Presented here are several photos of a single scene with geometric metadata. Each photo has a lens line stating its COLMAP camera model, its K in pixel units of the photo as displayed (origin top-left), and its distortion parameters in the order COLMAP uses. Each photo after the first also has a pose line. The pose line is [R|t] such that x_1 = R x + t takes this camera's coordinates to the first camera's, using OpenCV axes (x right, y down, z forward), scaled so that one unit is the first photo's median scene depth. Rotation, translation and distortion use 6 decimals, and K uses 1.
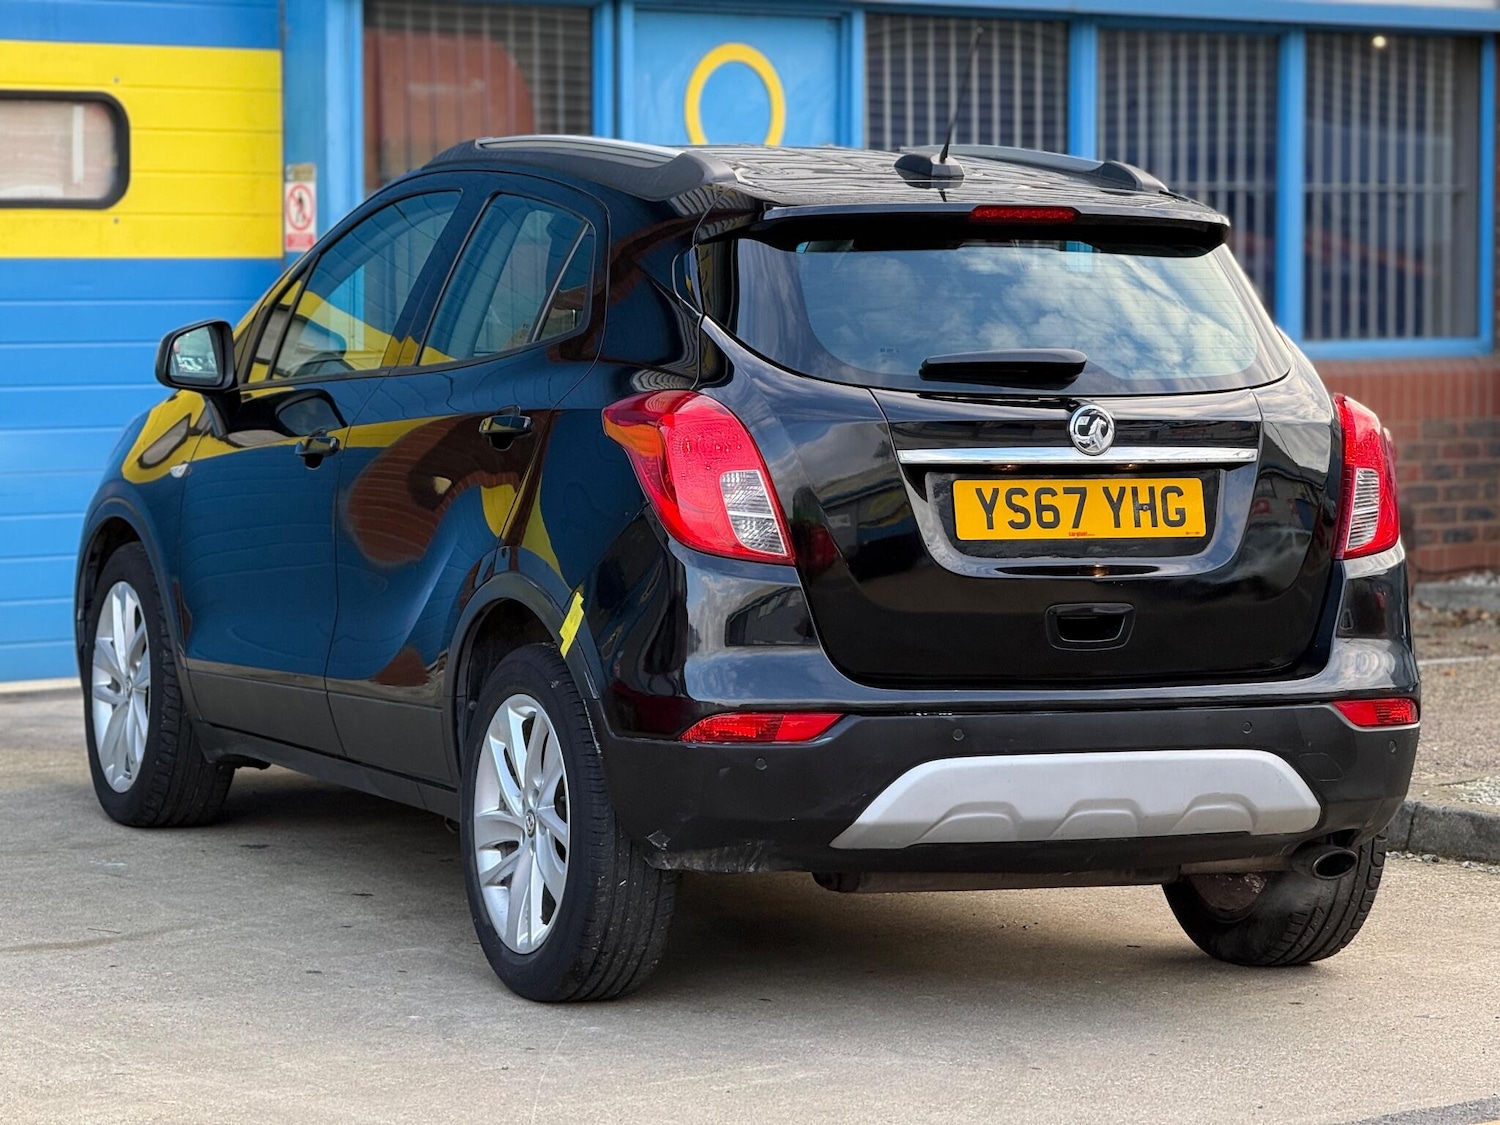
lens RADIAL K [[5279.7, 0, 784.8], [0, 5279.7, 562.1], [0, 0, 1]] dist [0.238021, 0.000000]
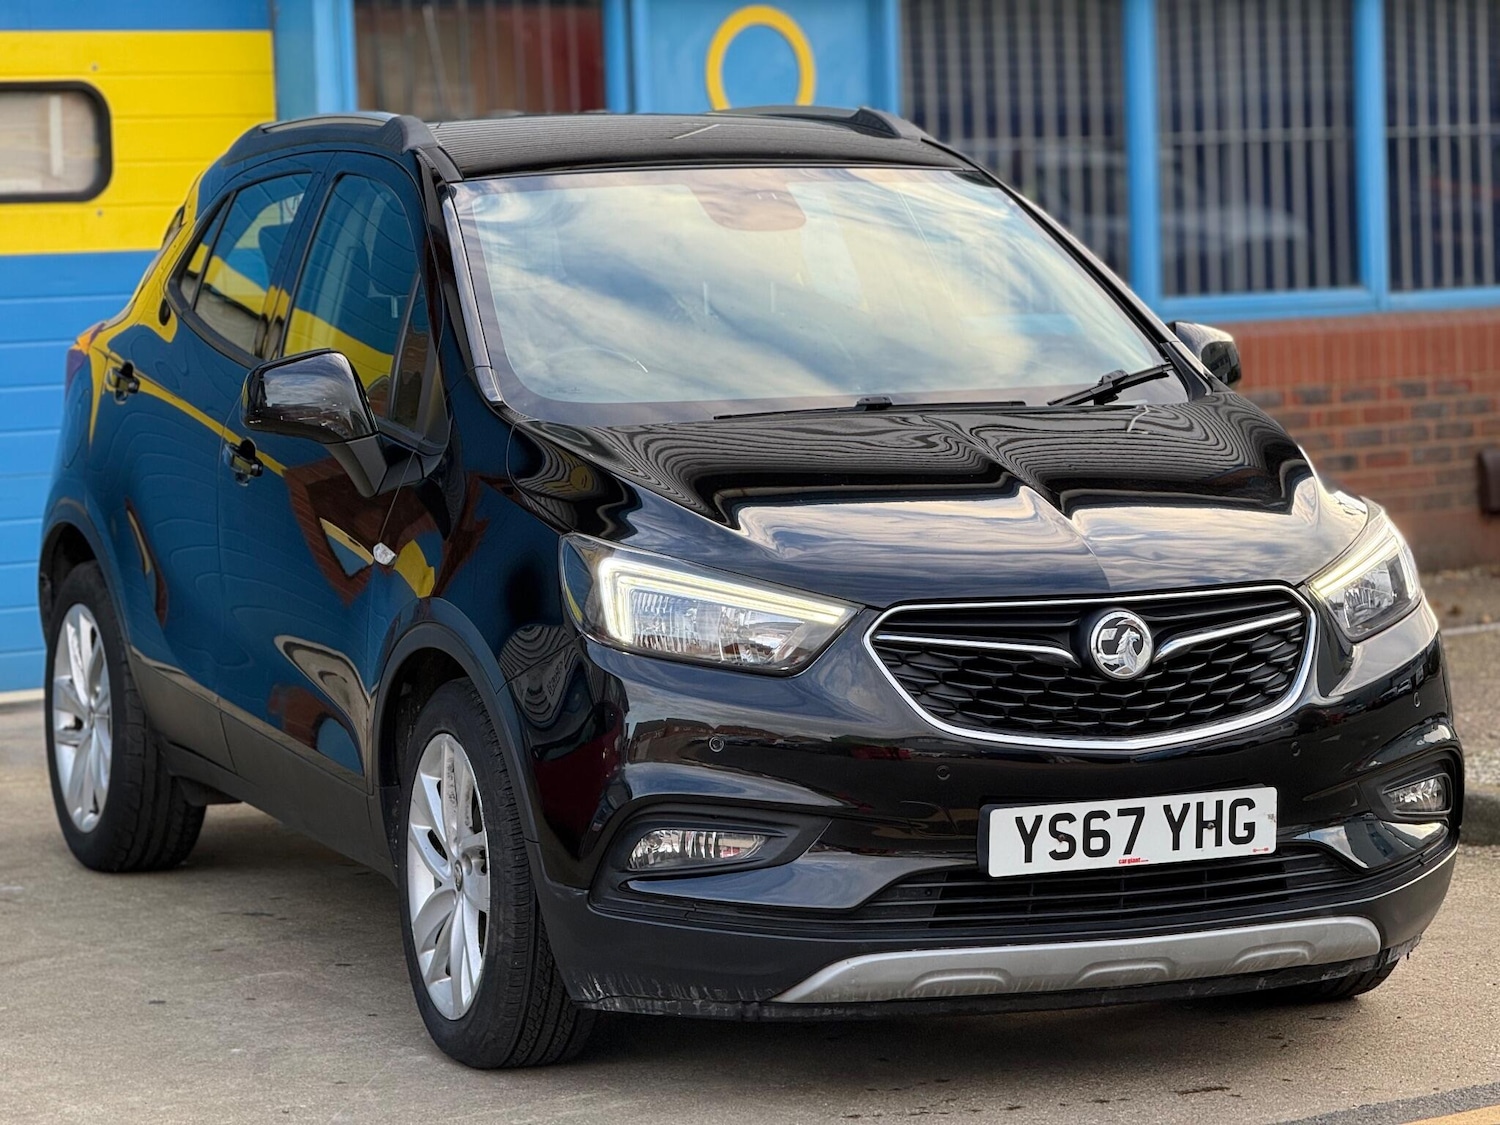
lens RADIAL K [[5279.7, 0, 794.4], [0, 5279.7, 560.5], [0, 0, 1]] dist [0.238021, 0.000000]
pose [[0.997420, -0.031490, -0.064512, 0.093166], [0.031922, 0.999474, 0.005667, -0.003677], [0.064300, -0.007712, 0.997901, 0.061310]]
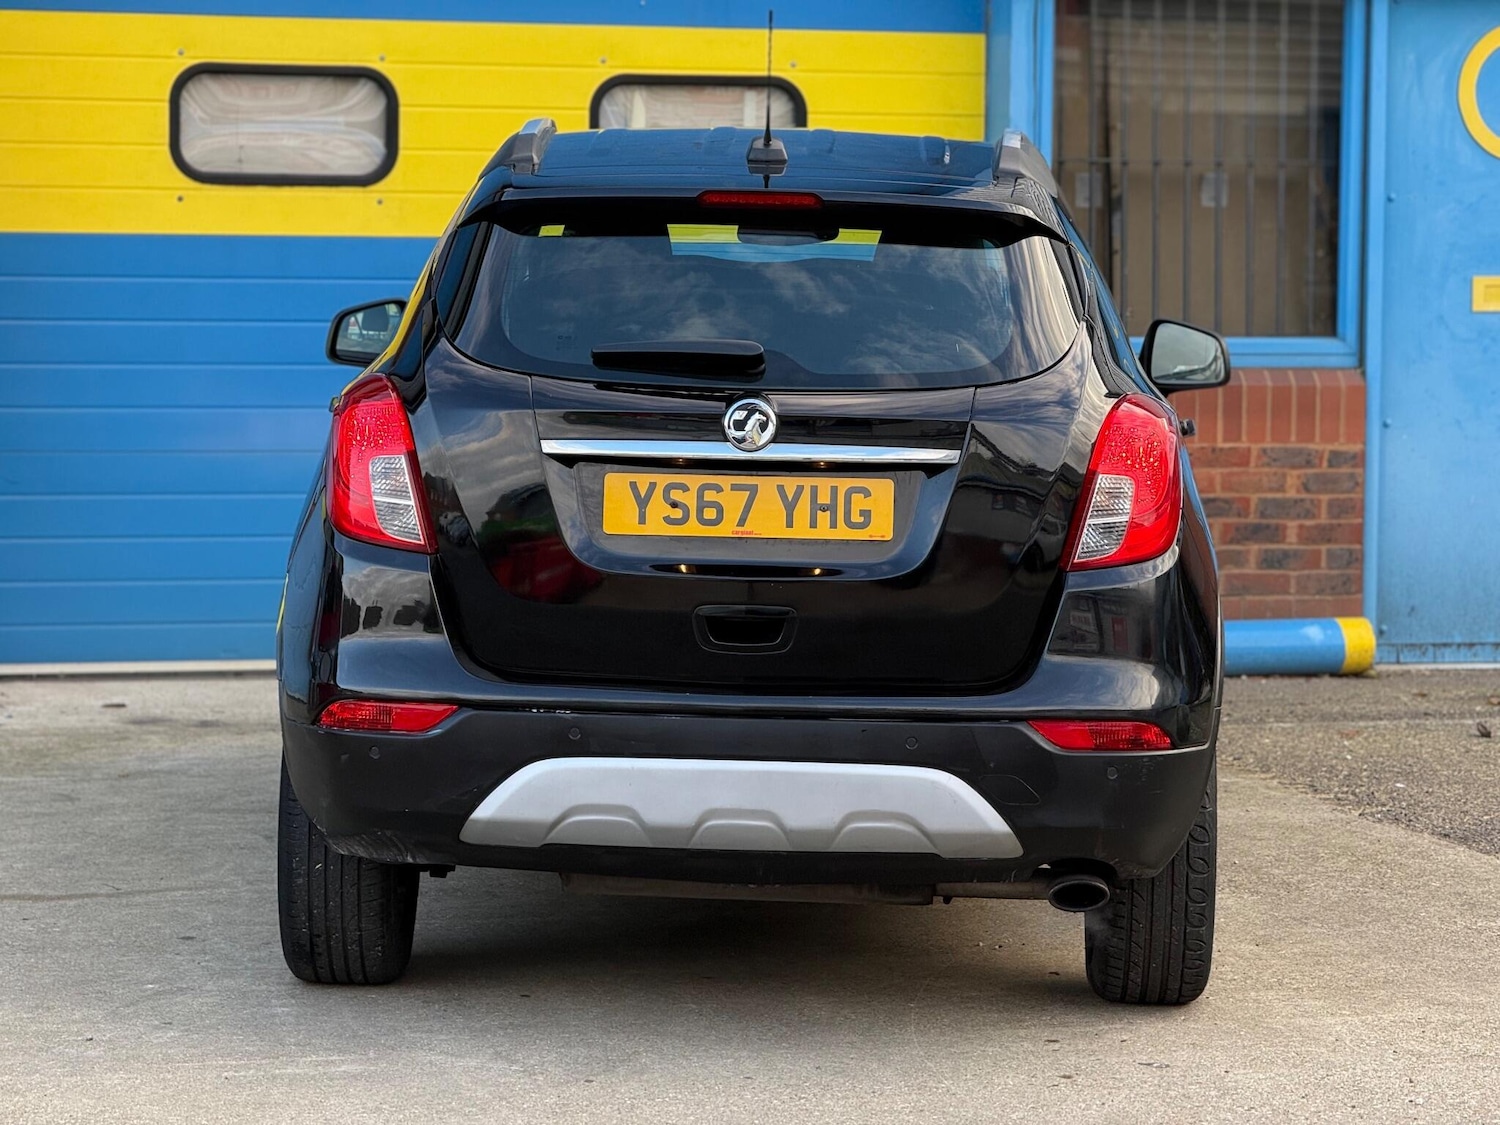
lens RADIAL K [[5279.7, 0, 745.5], [0, 5279.7, 554.4], [0, 0, 1]] dist [0.238021, 0.000000]
pose [[0.901254, 0.036973, -0.431710, 0.466692], [-0.036368, 0.999292, 0.009659, -0.010576], [0.431762, 0.006995, 0.901961, 0.132041]]
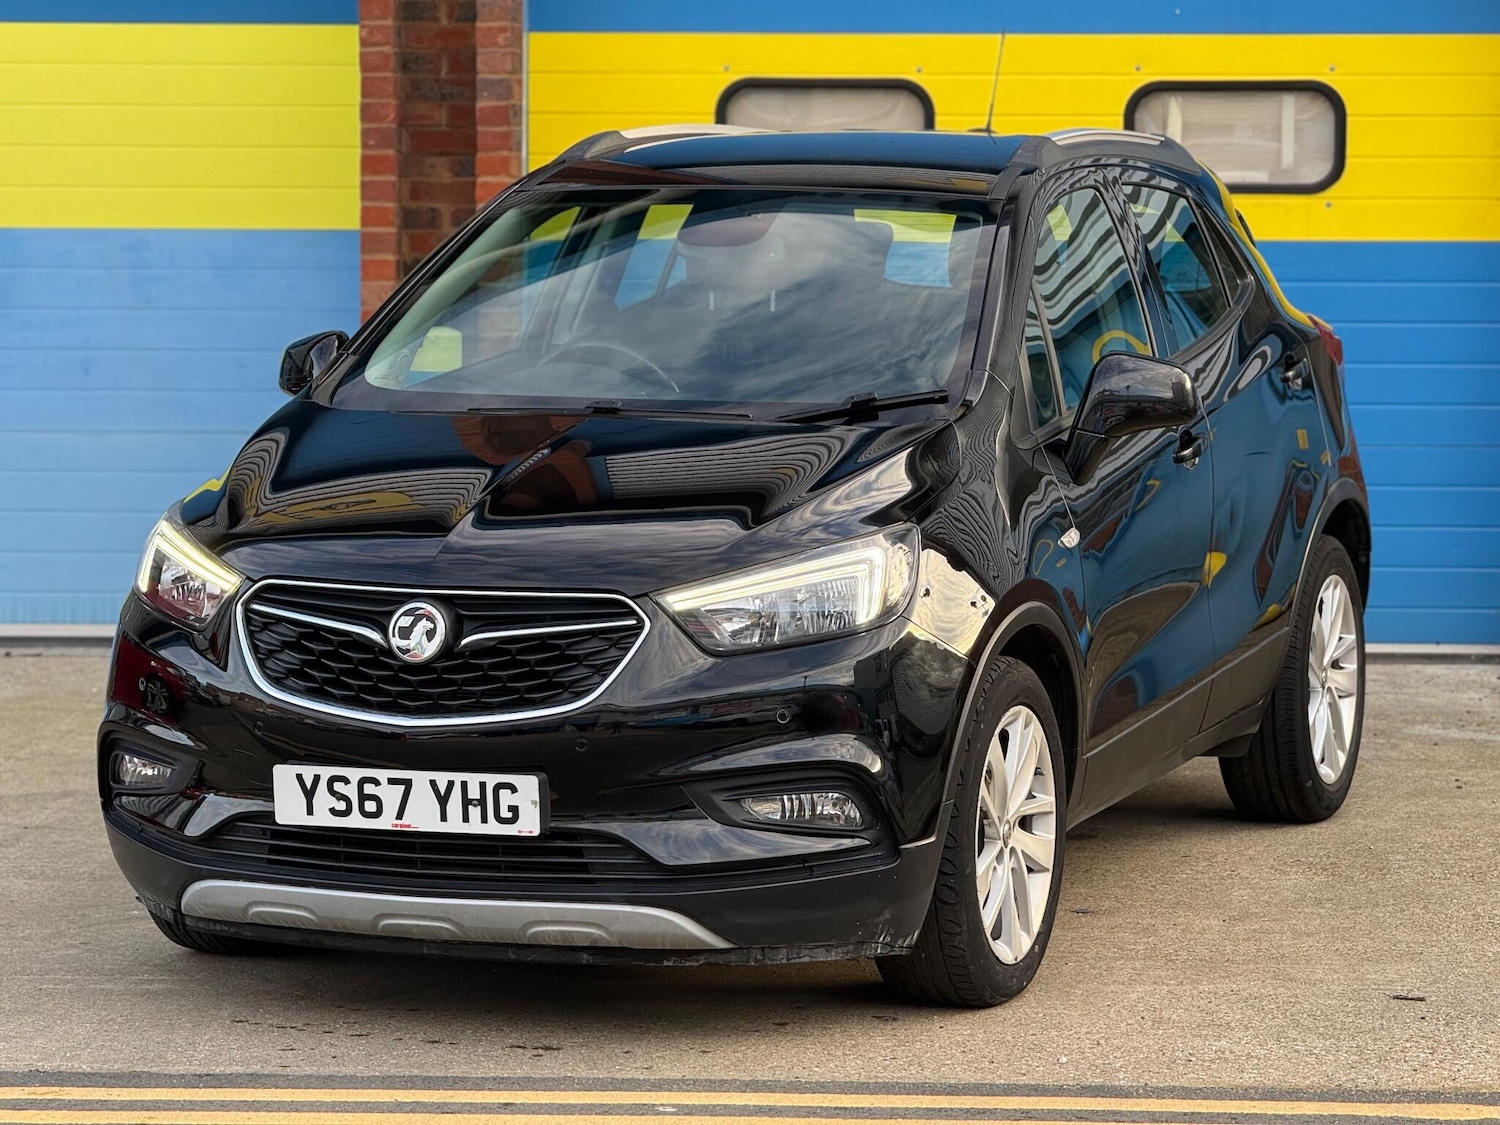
lens RADIAL K [[5279.7, 0, 756.2], [0, 5279.7, 567.6], [0, 0, 1]] dist [0.238021, 0.000000]
pose [[0.702438, 0.051895, -0.709851, 0.818631], [-0.047938, 0.998523, 0.025562, -0.022575], [0.710129, 0.016073, 0.703888, 0.296297]]
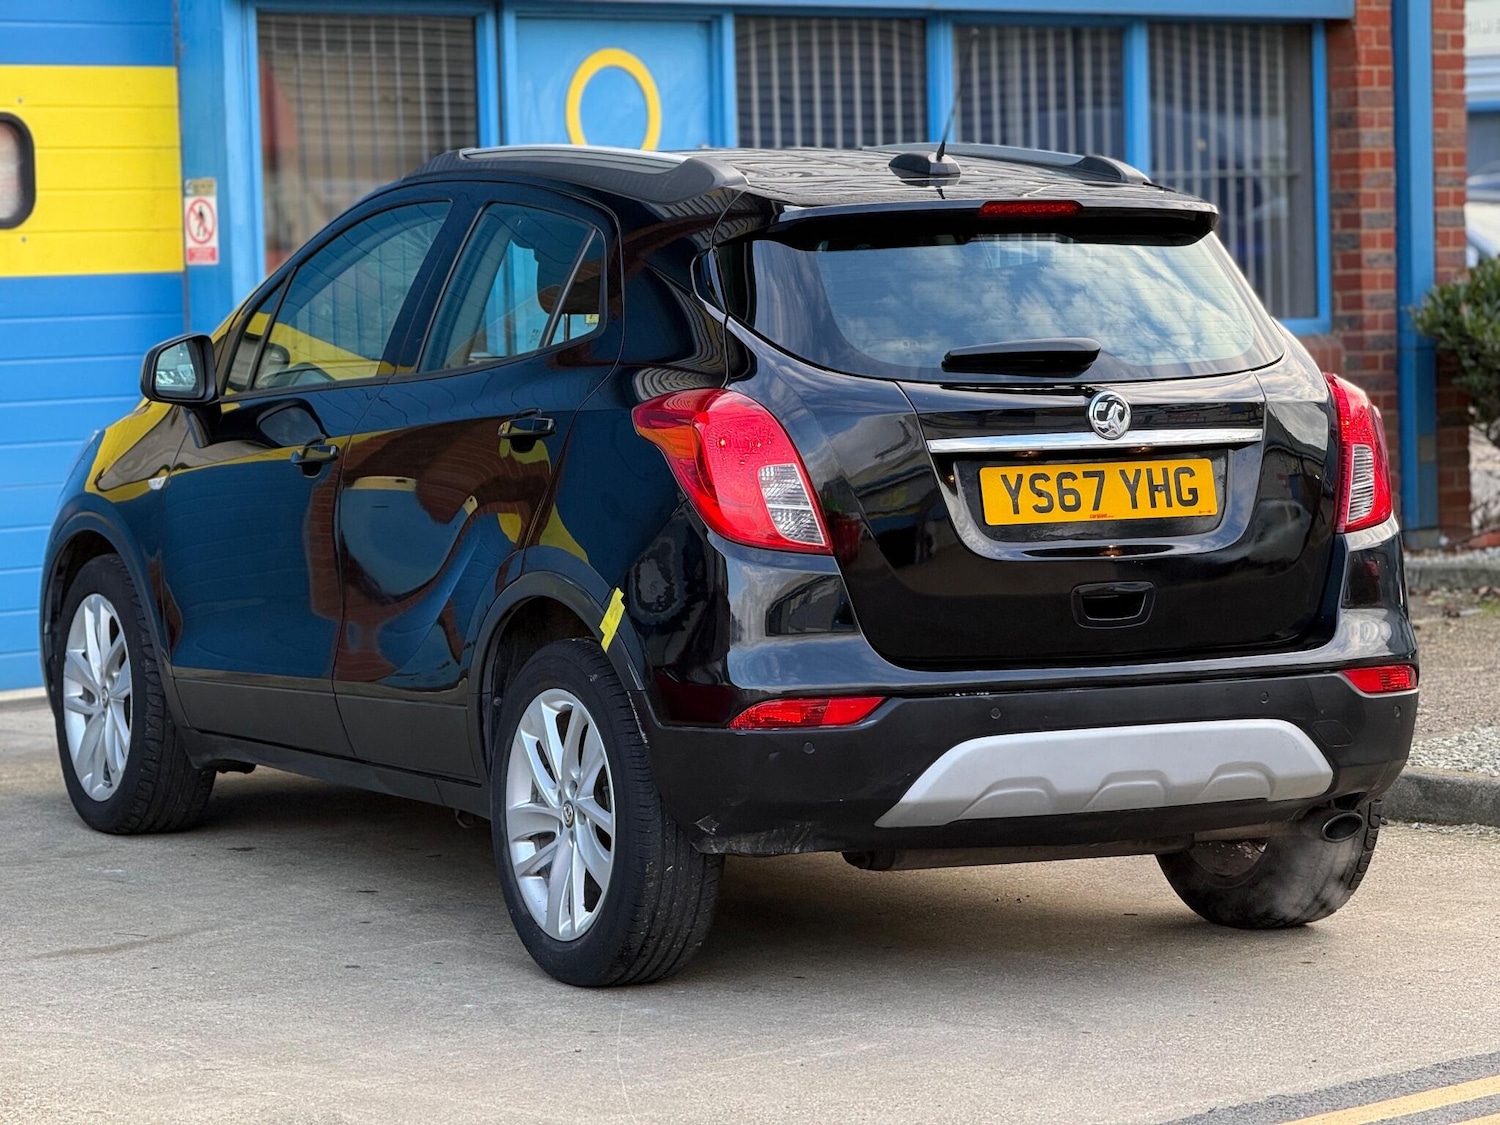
lens RADIAL K [[5279.7, 0, 763.7], [0, 5279.7, 560.9], [0, 0, 1]] dist [0.238021, 0.000000]
pose [[0.997893, -0.031791, 0.056563, -0.068064], [0.031757, 0.999495, 0.001503, -0.000162], [-0.056583, 0.000297, 0.998398, -0.029208]]
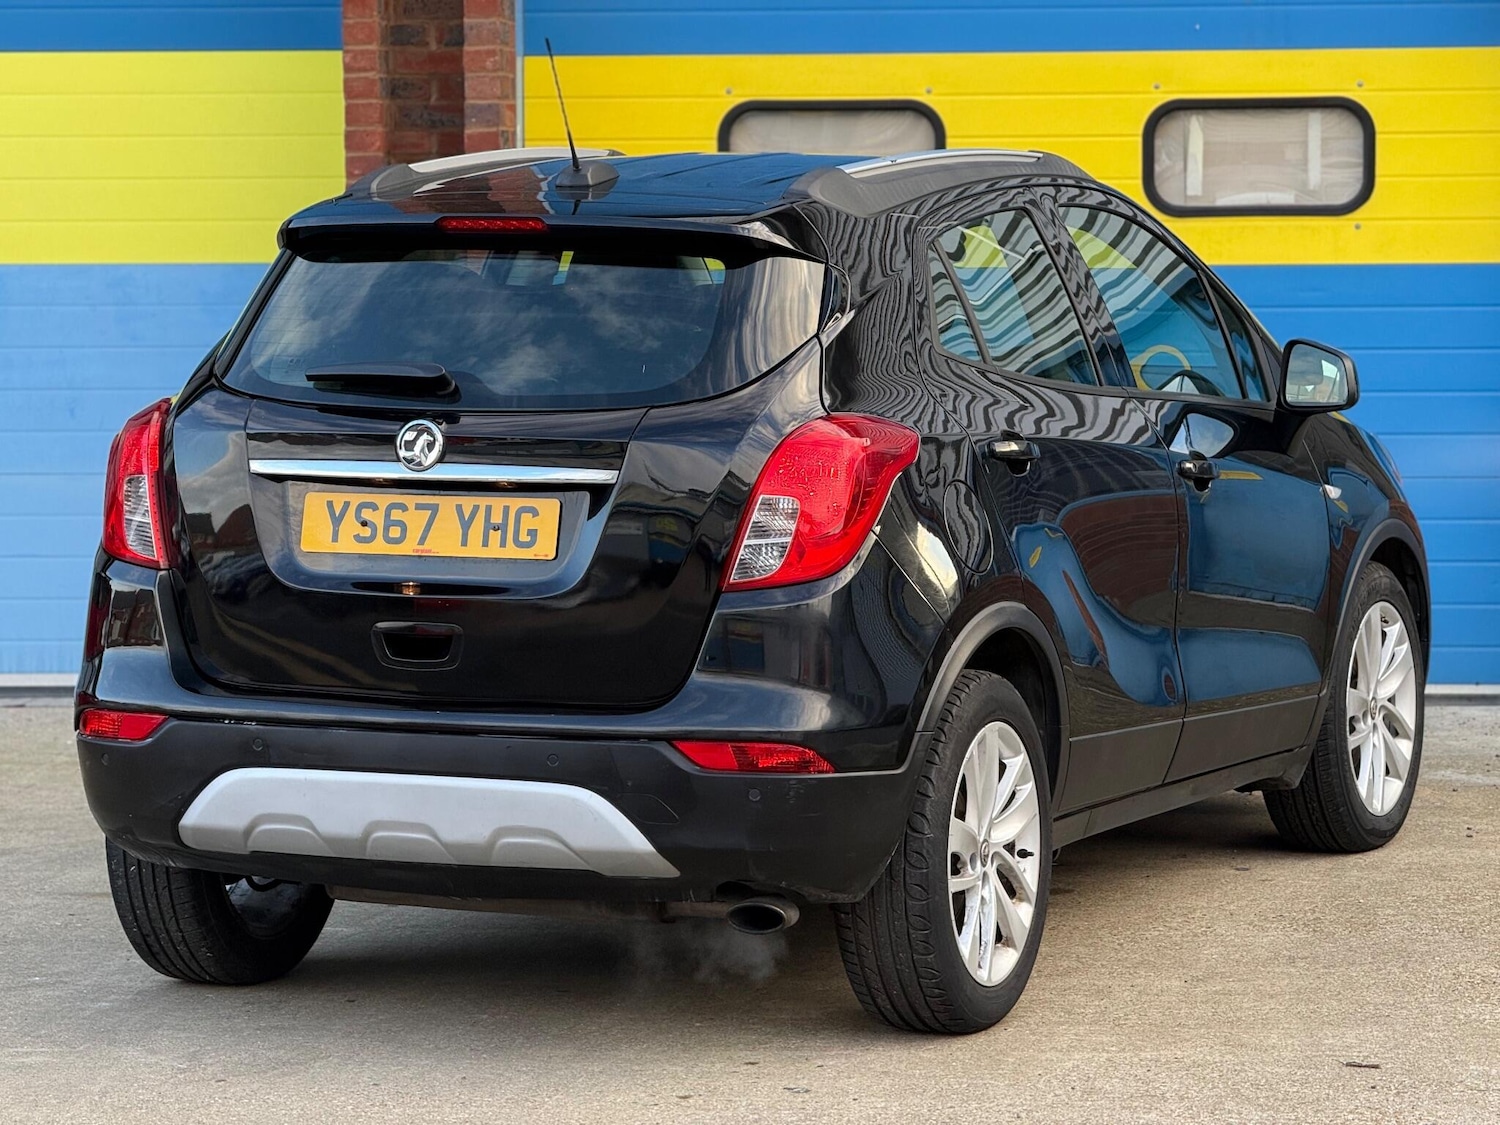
lens RADIAL K [[5279.7, 0, 744.1], [0, 5279.7, 560.5], [0, 0, 1]] dist [0.238021, 0.000000]
pose [[0.675741, 0.039910, -0.736058, 0.810585], [-0.039463, 0.999060, 0.017942, -0.023306], [0.736082, 0.016923, 0.676680, 0.376470]]
